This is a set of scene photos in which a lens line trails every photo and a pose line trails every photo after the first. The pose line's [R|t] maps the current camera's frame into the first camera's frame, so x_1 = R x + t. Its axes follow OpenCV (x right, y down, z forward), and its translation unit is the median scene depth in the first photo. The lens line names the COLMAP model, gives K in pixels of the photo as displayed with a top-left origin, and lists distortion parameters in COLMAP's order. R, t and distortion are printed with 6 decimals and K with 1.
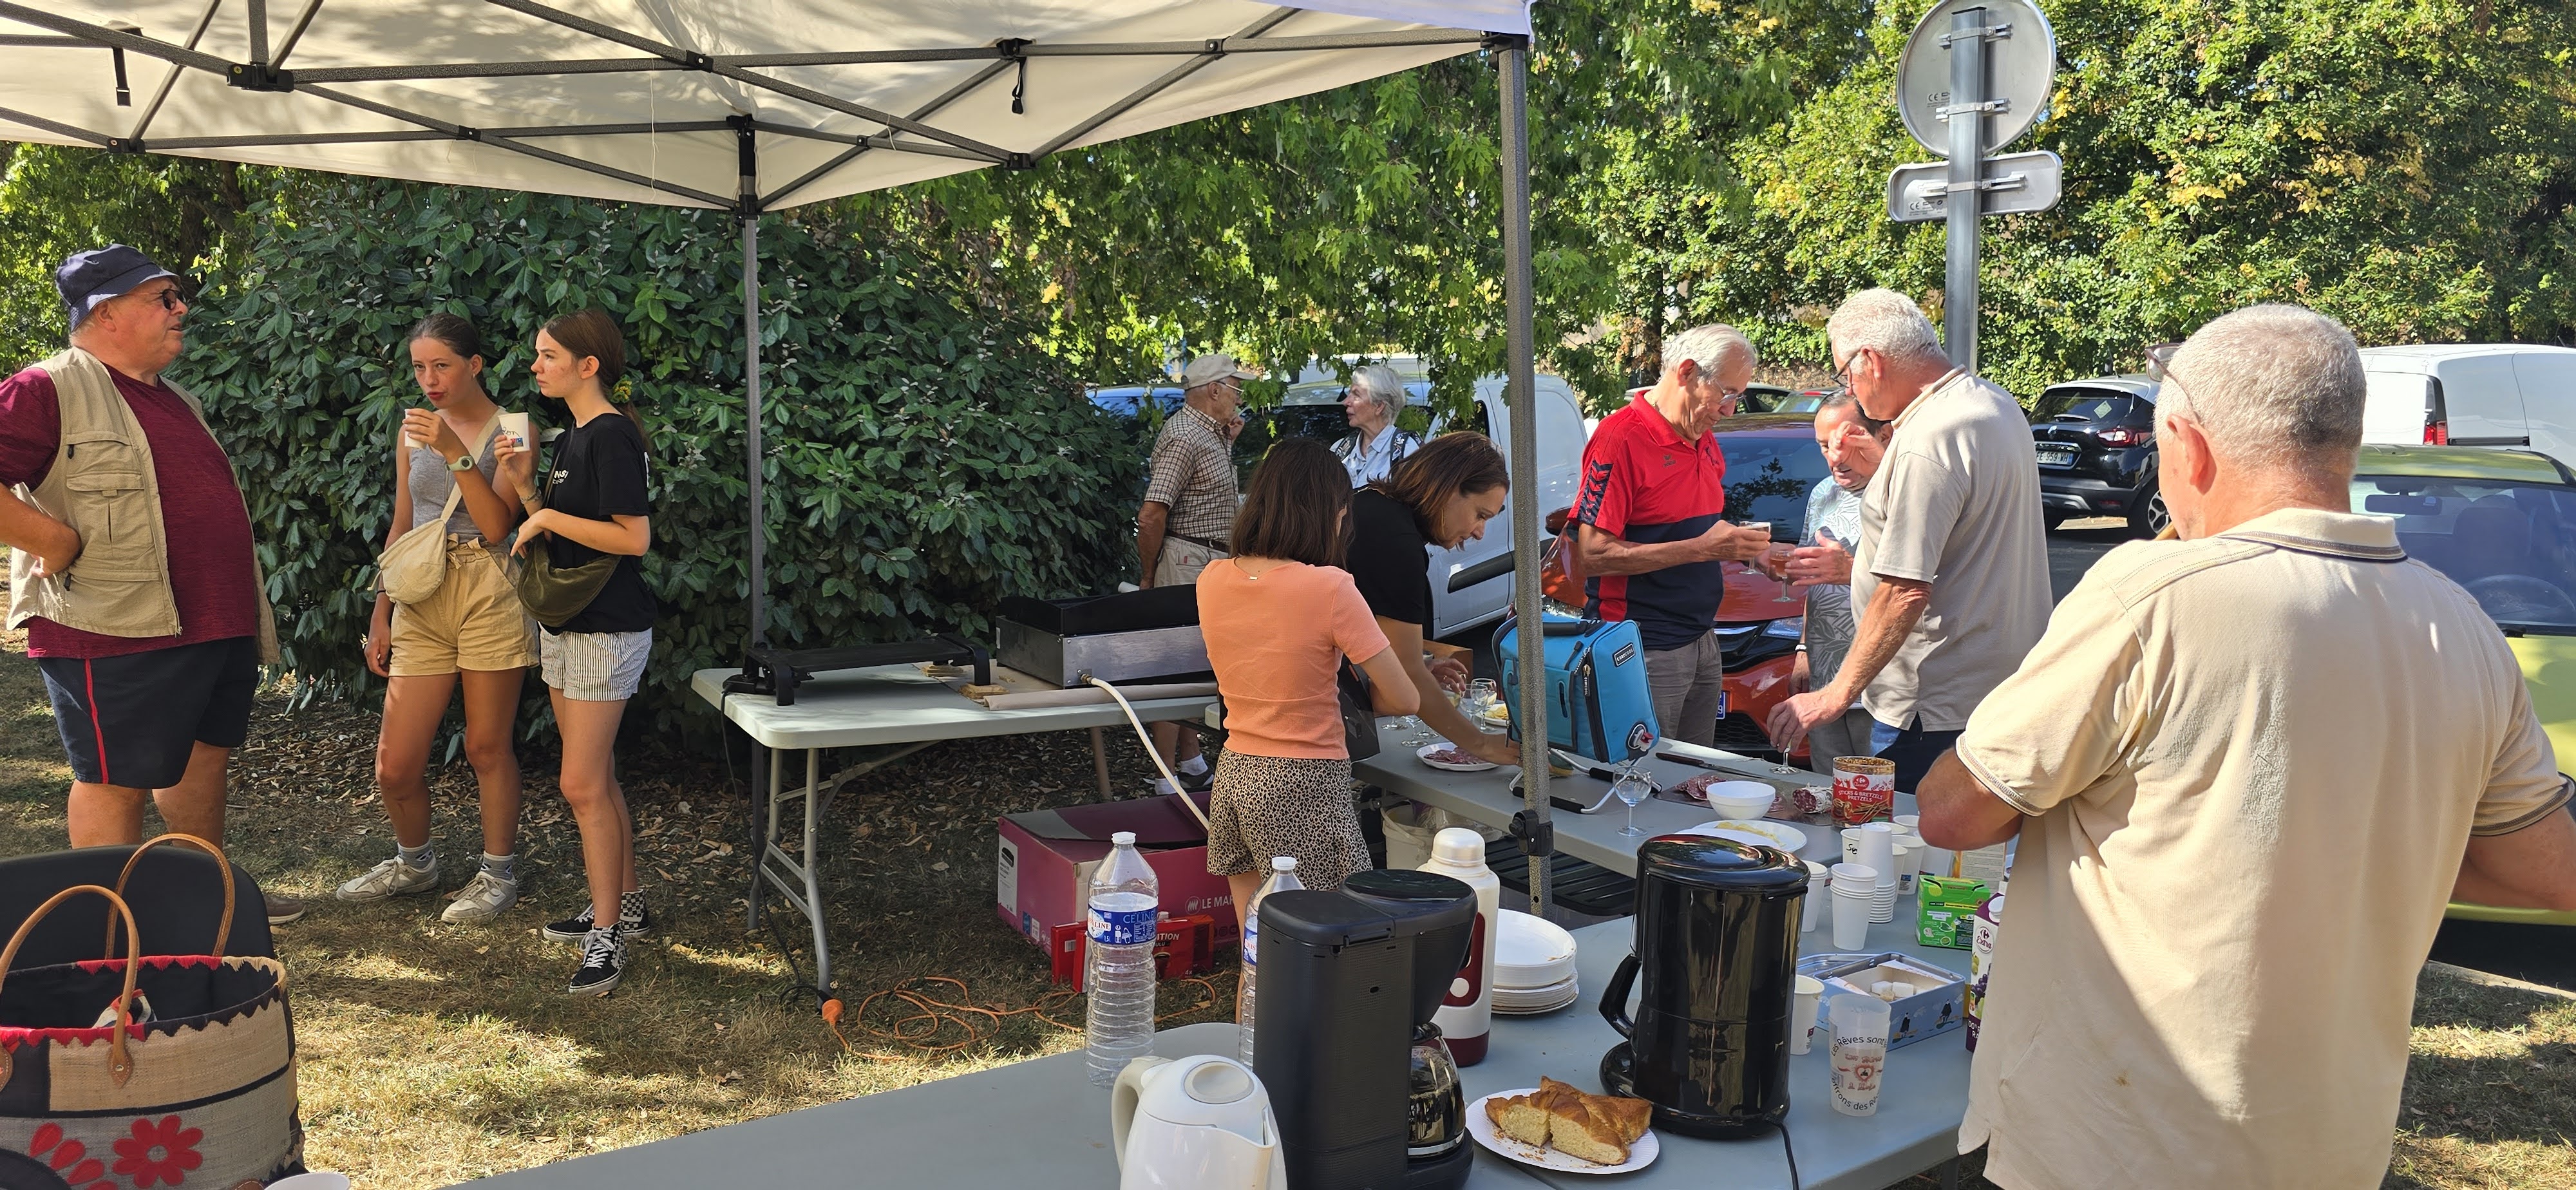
lens RADIAL K [[1740.0, 0, 1249.9], [0, 1740.0, 553.7], [0, 0, 1]] dist [0.021303, -0.003601]
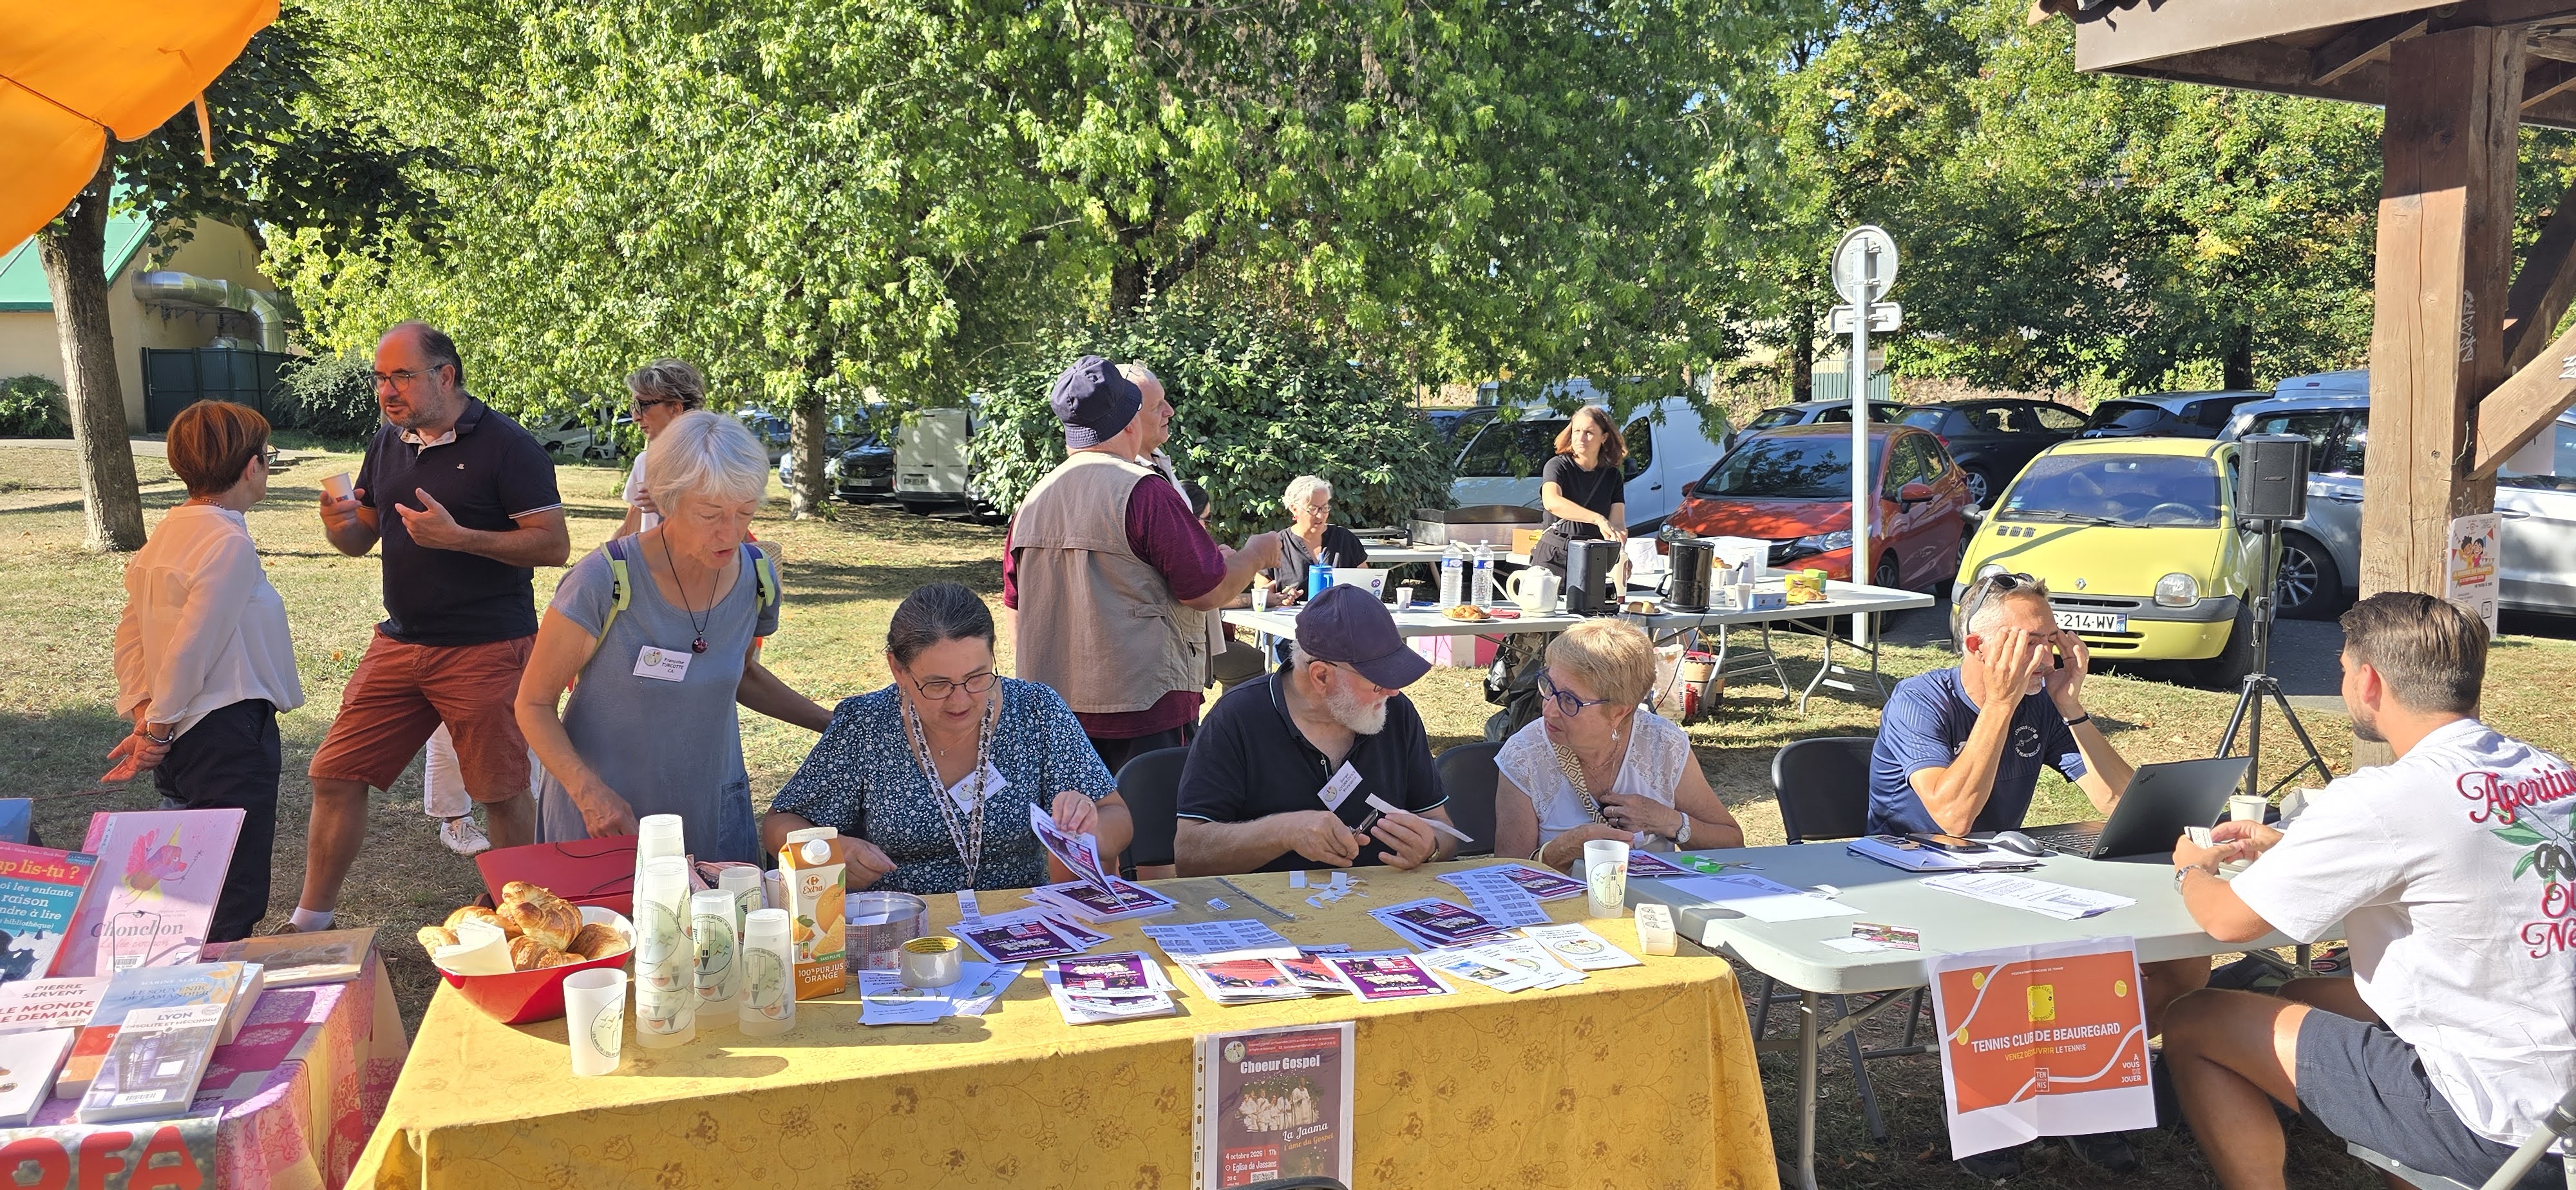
lens RADIAL K [[1743.2, 0, 1309.3], [0, 1743.2, 635.6], [0, 0, 1]] dist [0.026745, -0.004143]
pose [[0.997137, -0.000619, -0.075609, -0.034485], [0.003358, 0.999342, 0.036107, 0.031493], [0.075537, -0.036257, 0.996484, -0.367864]]
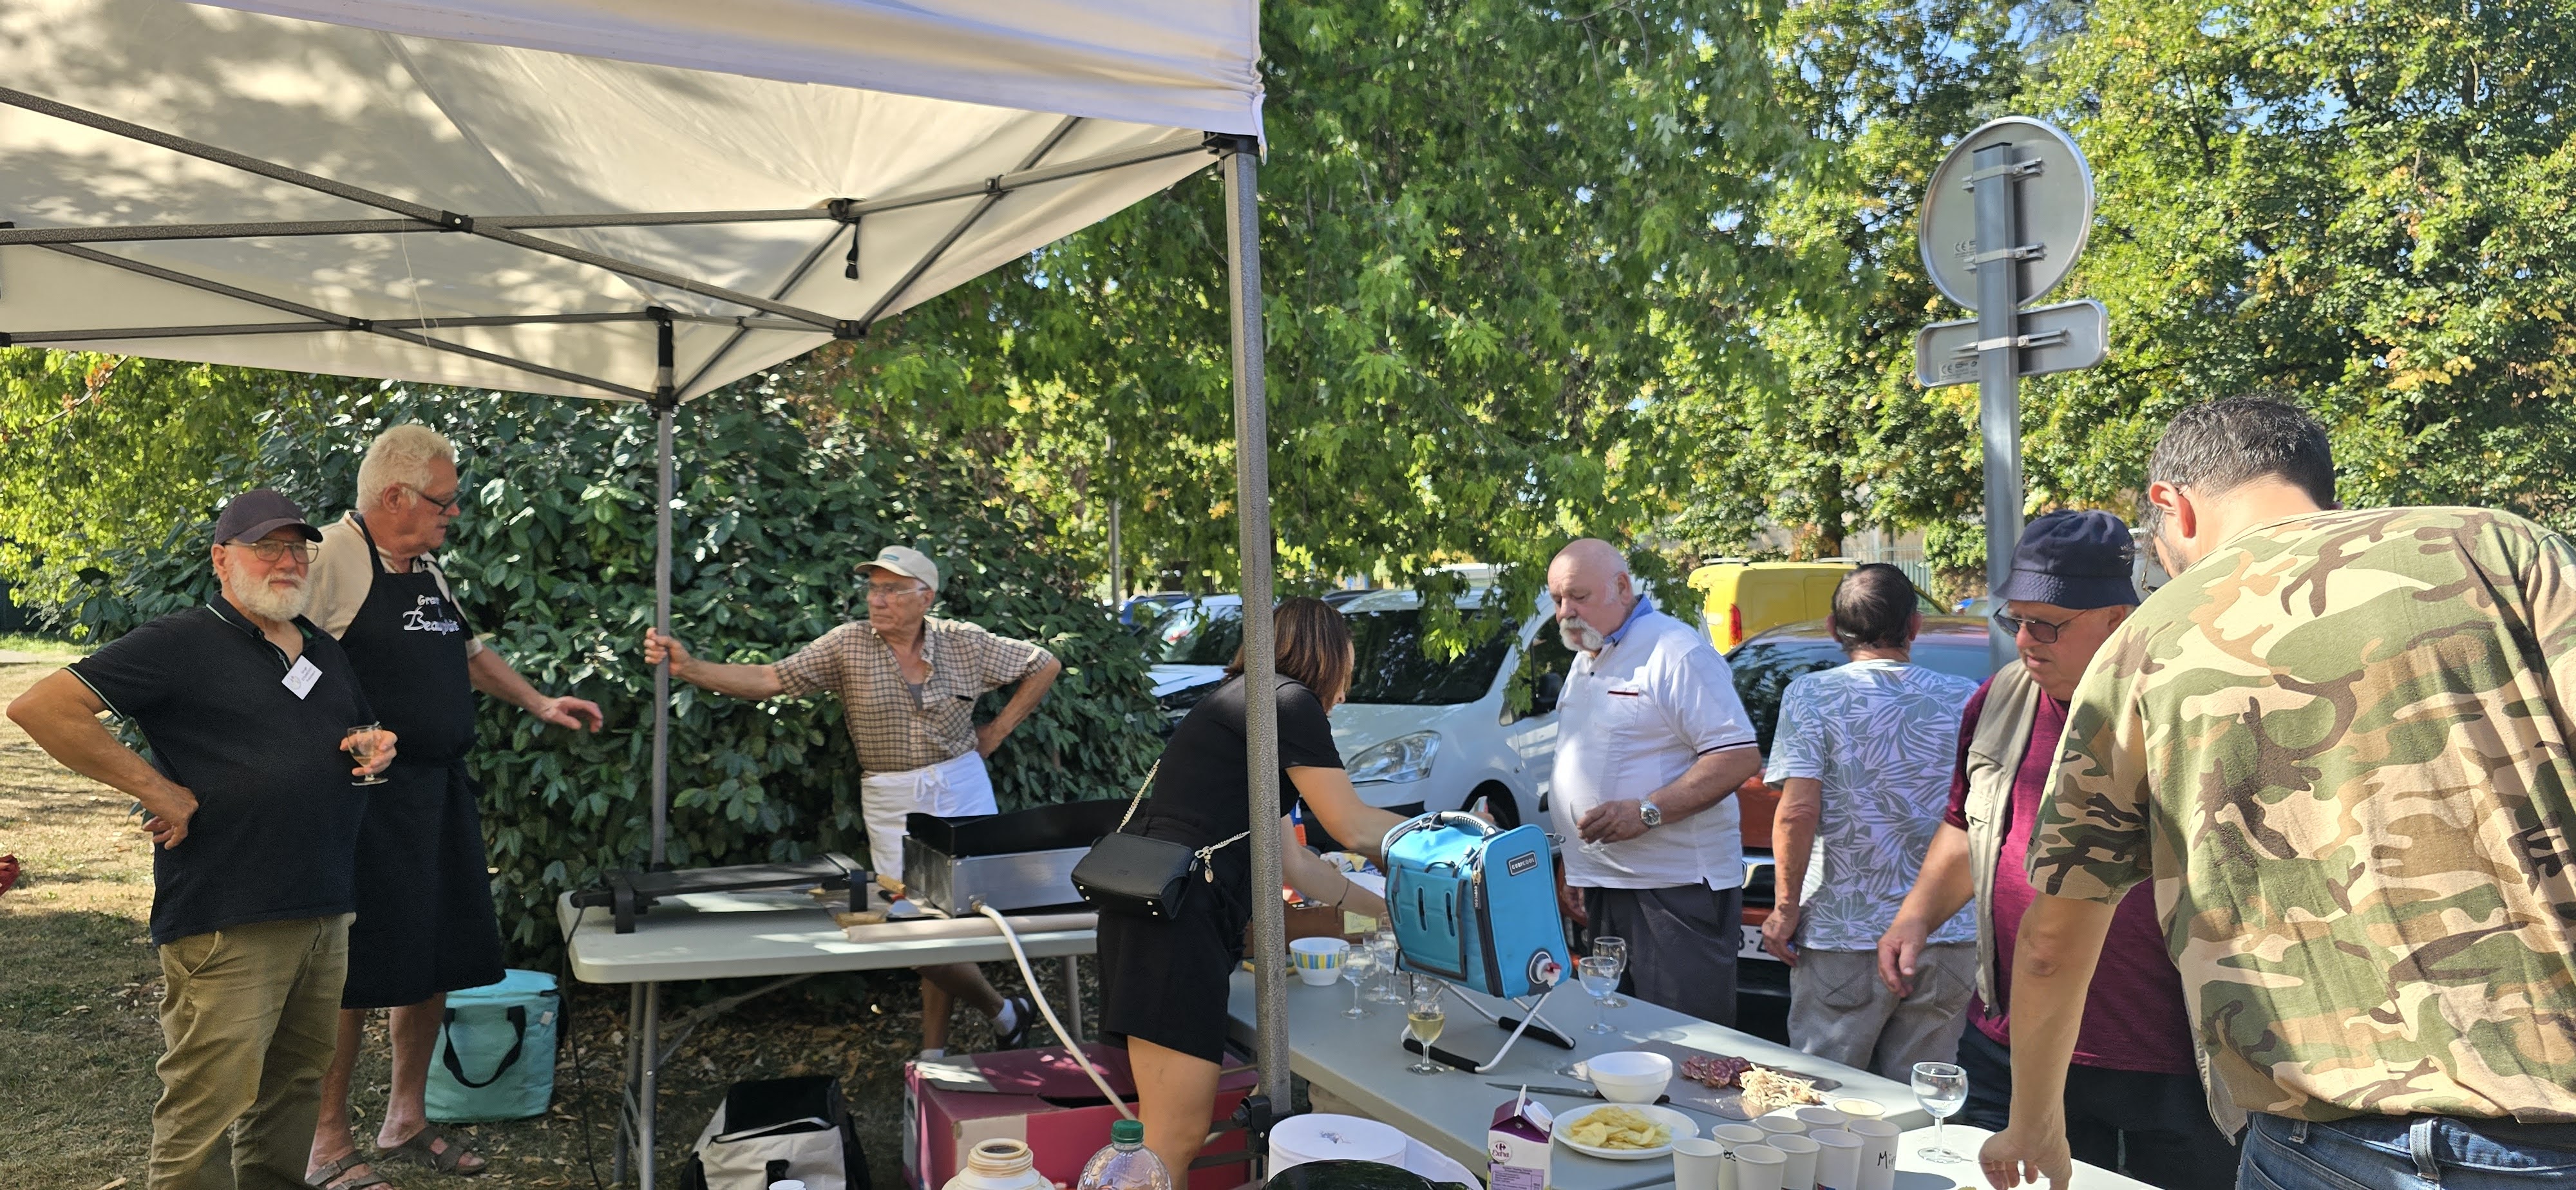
lens RADIAL K [[1700.1, 0, 1288.4], [0, 1700.1, 648.5], [0, 0, 1]] dist [0.063994, -0.046383]
pose [[0.994354, -0.007181, -0.105870, 0.041547], [-0.000079, 0.997657, -0.068410, 0.000190], [0.106113, 0.068032, 0.992024, 0.033809]]
